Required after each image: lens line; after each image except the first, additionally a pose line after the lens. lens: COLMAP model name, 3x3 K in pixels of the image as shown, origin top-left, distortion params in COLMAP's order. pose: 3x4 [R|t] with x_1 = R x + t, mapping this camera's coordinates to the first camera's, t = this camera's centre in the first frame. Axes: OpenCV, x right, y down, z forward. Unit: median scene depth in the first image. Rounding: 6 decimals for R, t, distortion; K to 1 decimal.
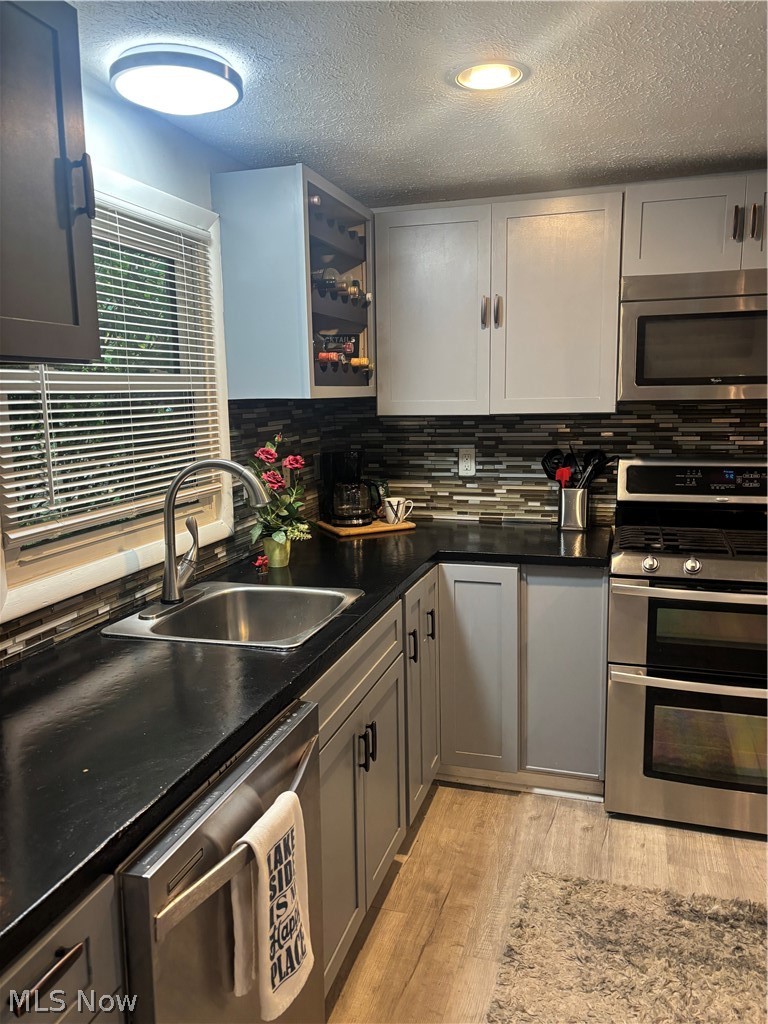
lens RADIAL K [[760.6, 0, 388.8], [0, 760.6, 507.9], [0, 0, 1]] dist [0.001367, -0.000825]
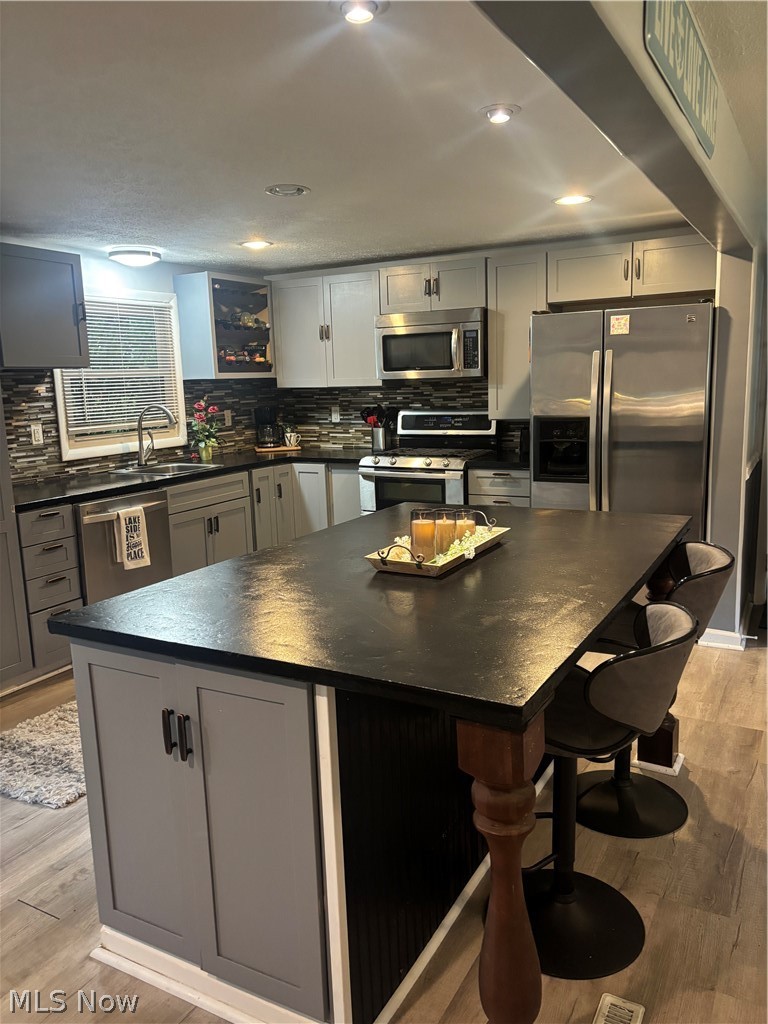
lens RADIAL K [[781.9, 0, 384.0], [0, 781.9, 512.0], [0, 0, 1]] dist [0.052041, -0.052727]
pose [[0.975522, 0.030318, -0.217801, 0.692635], [-0.024215, 0.999237, 0.030635, 0.121999], [0.218563, -0.024611, 0.975512, -0.860692]]
